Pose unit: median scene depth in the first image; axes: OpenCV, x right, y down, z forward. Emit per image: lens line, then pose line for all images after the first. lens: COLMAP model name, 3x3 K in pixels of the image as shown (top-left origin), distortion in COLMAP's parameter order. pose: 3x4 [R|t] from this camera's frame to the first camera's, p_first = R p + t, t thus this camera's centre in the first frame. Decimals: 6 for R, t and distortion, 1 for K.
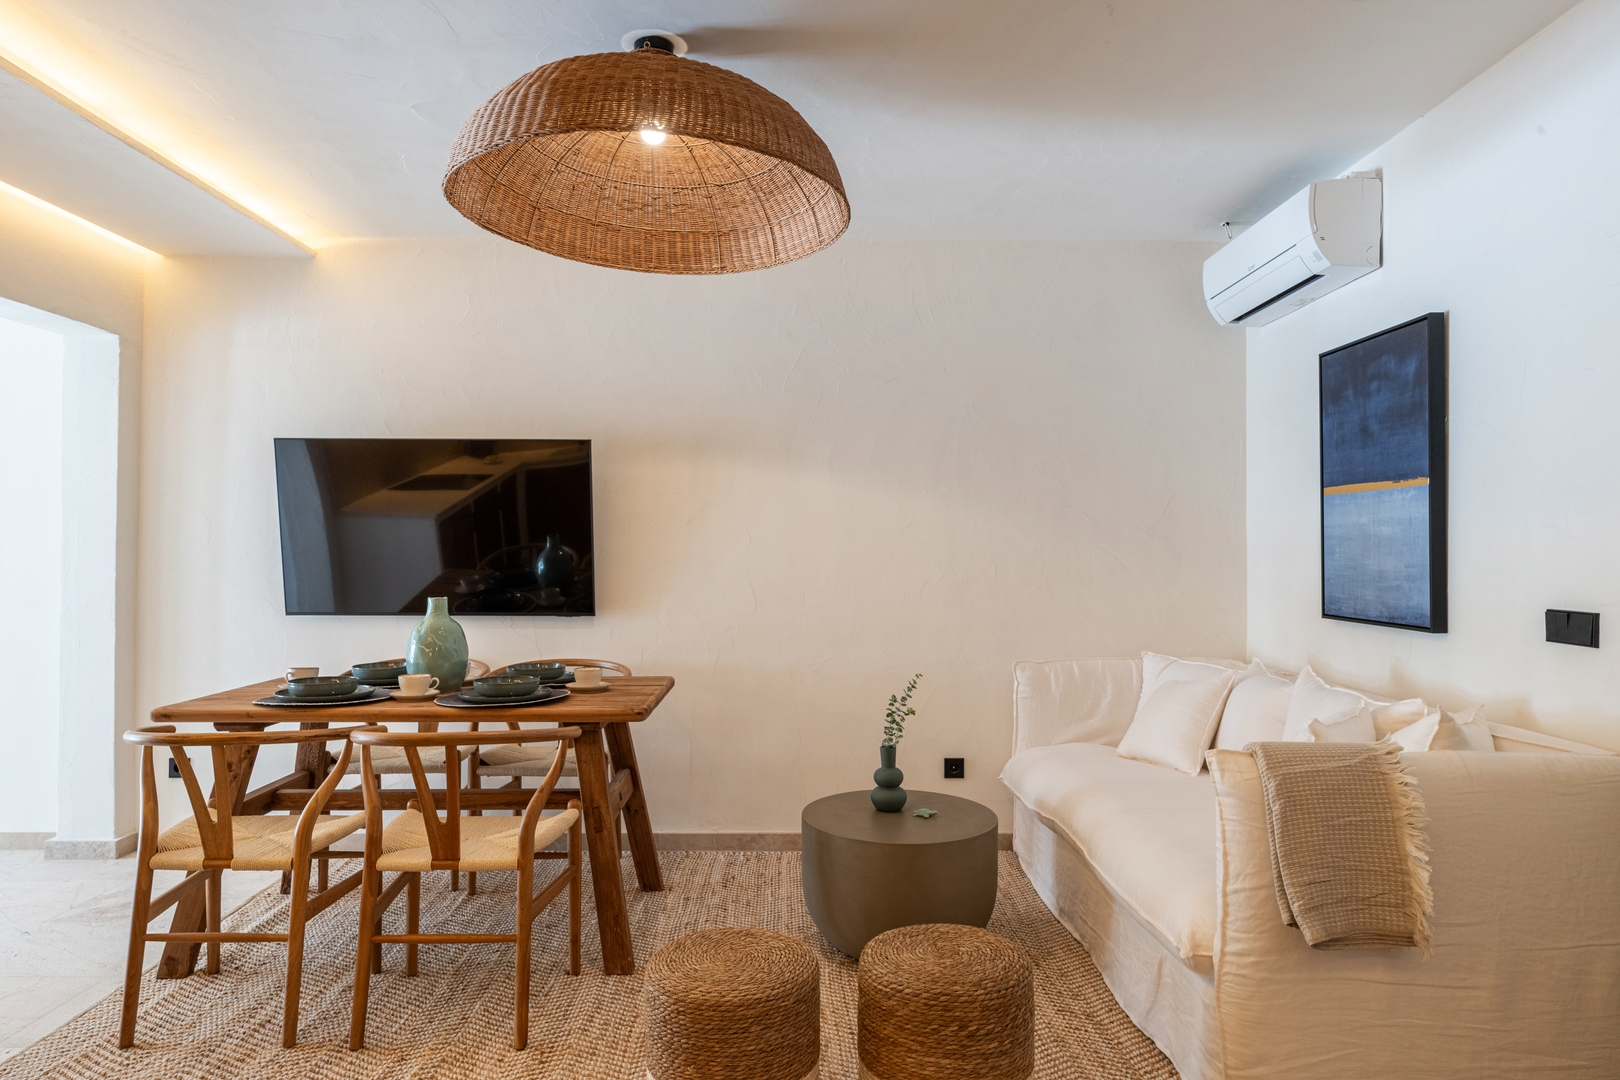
lens RADIAL K [[987.8, 0, 810.0], [0, 987.8, 540.0], [0, 0, 1]] dist [0.000631, 0.000322]
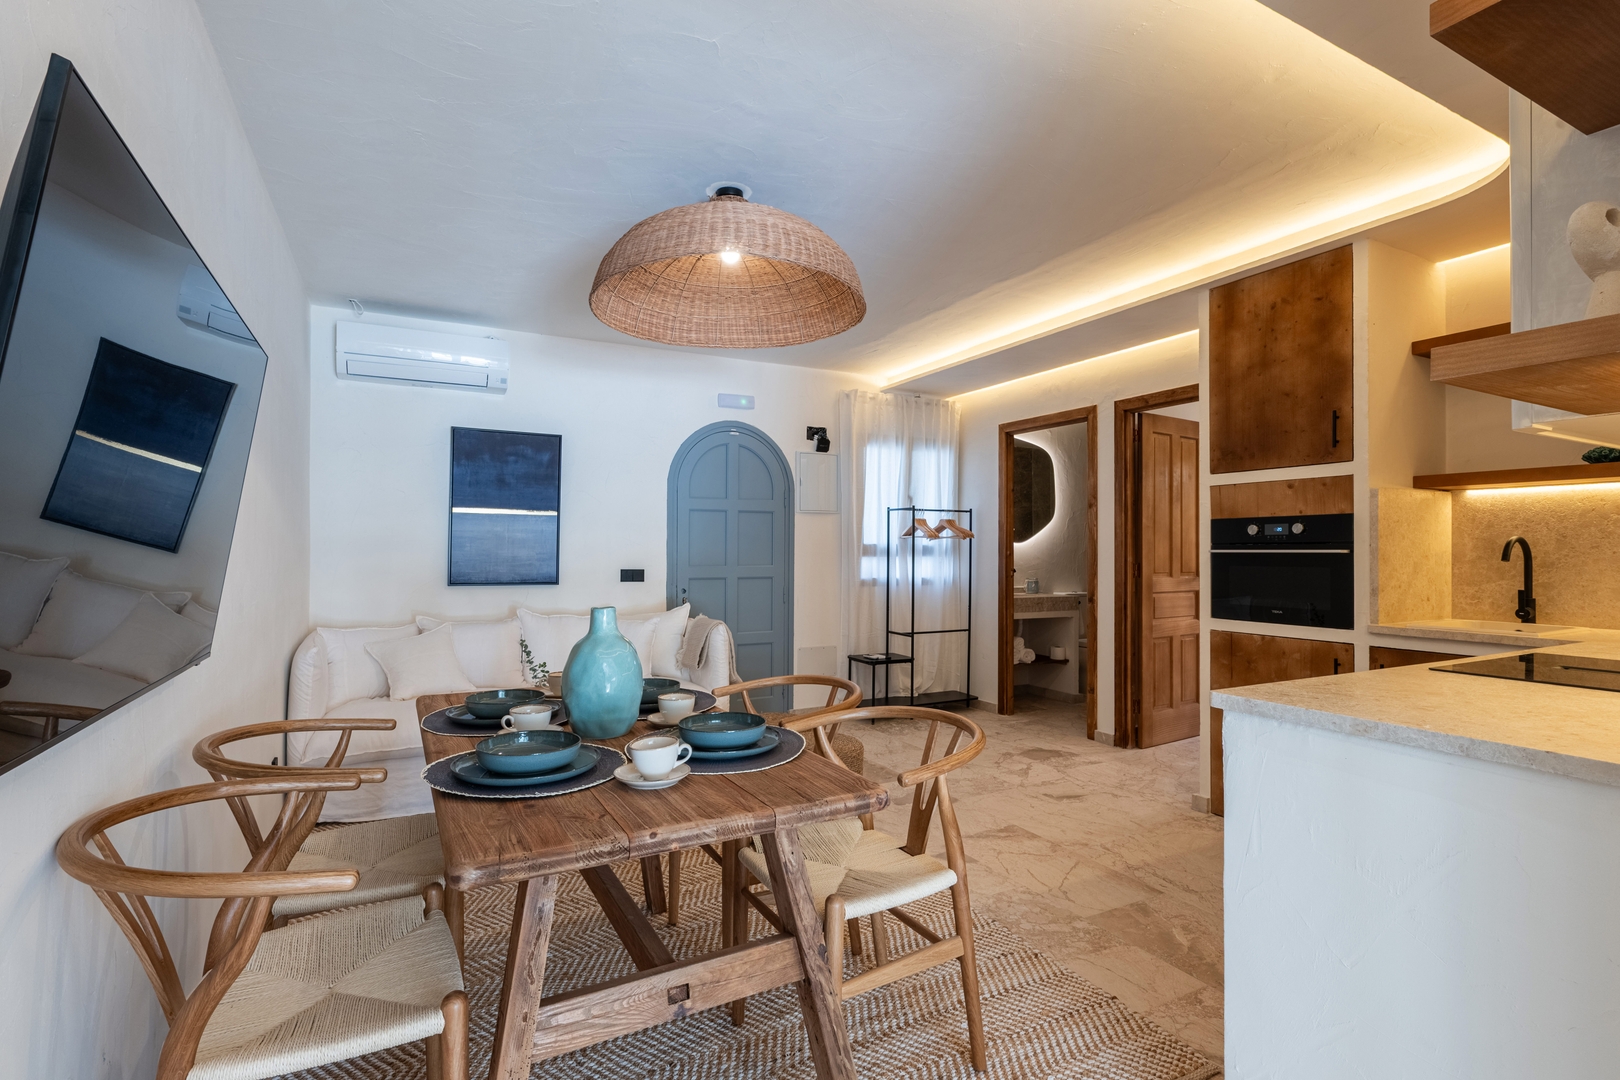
lens RADIAL K [[773.7, 0, 810.0], [0, 773.7, 540.0], [0, 0, 1]] dist [-0.000445, -0.000046]
pose [[-0.471693, 0.002754, 0.881759, -1.004331], [-0.019293, 0.999723, -0.013443, 0.008584], [-0.881552, -0.023353, -0.471509, 1.191184]]
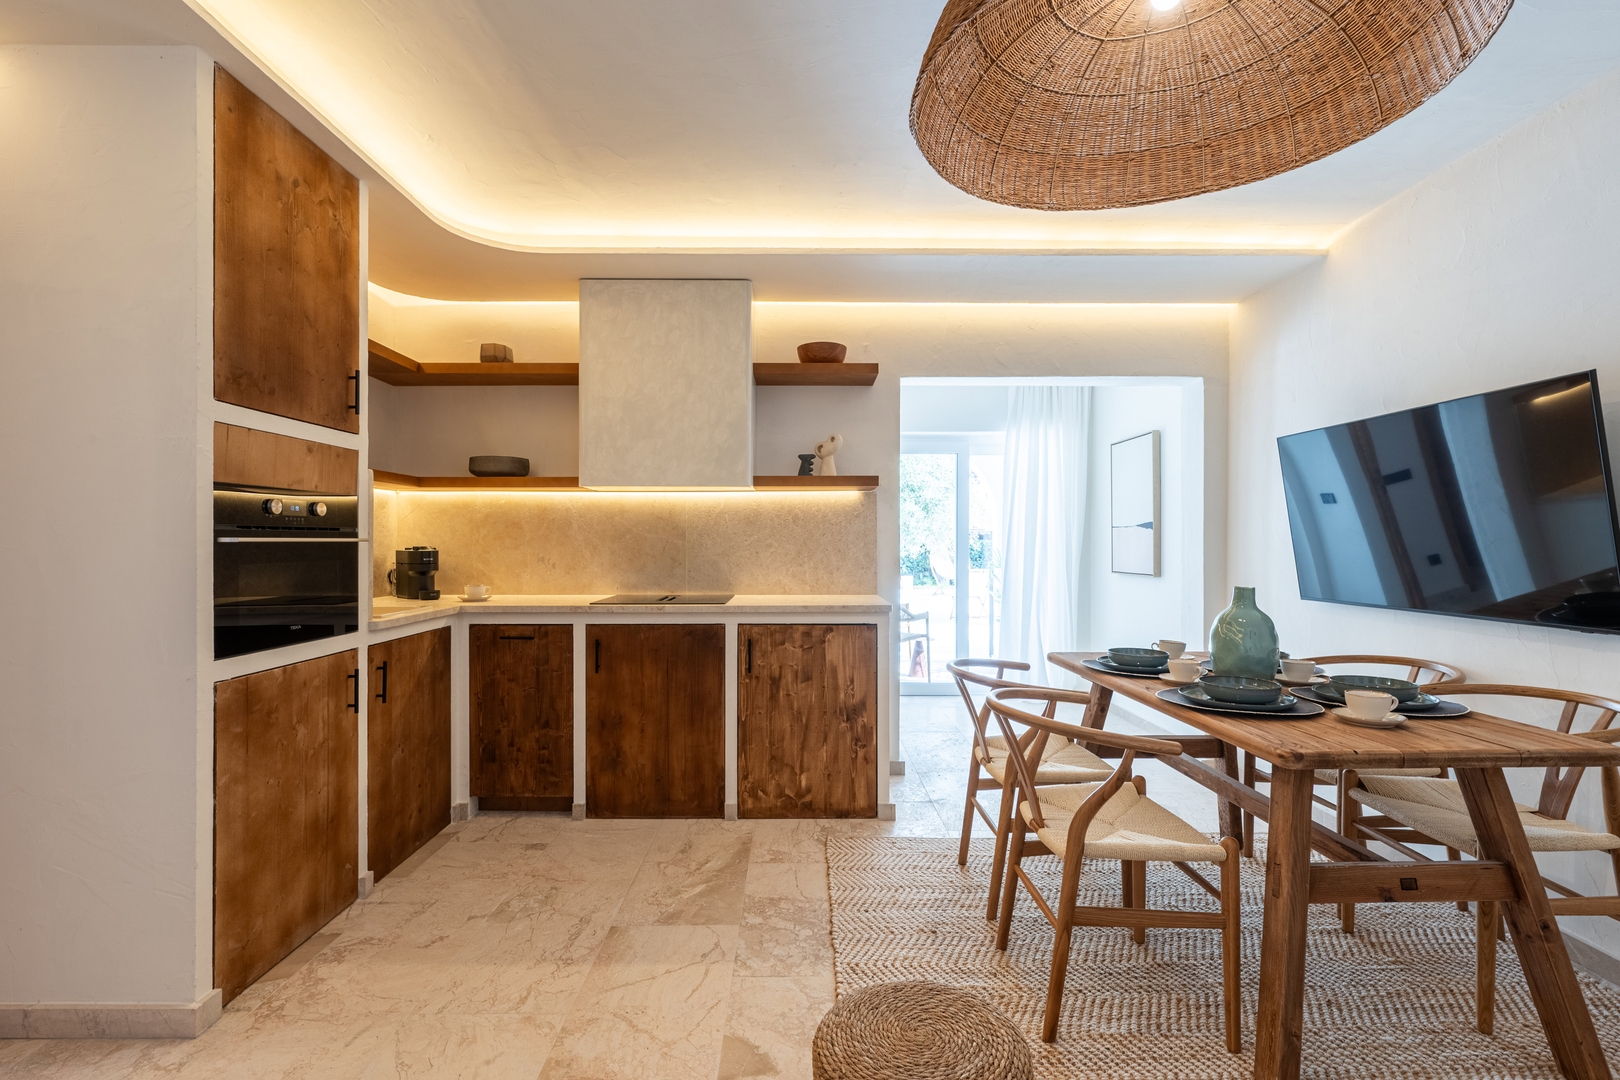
lens RADIAL K [[726.5, 0, 810.0], [0, 726.5, 540.0], [0, 0, 1]] dist [0.001548, -0.000304]
pose [[0.013010, -0.004998, -0.999903, 0.336722], [0.015380, 0.999870, -0.004798, 0.008463], [0.999797, -0.015316, 0.013085, 0.599432]]
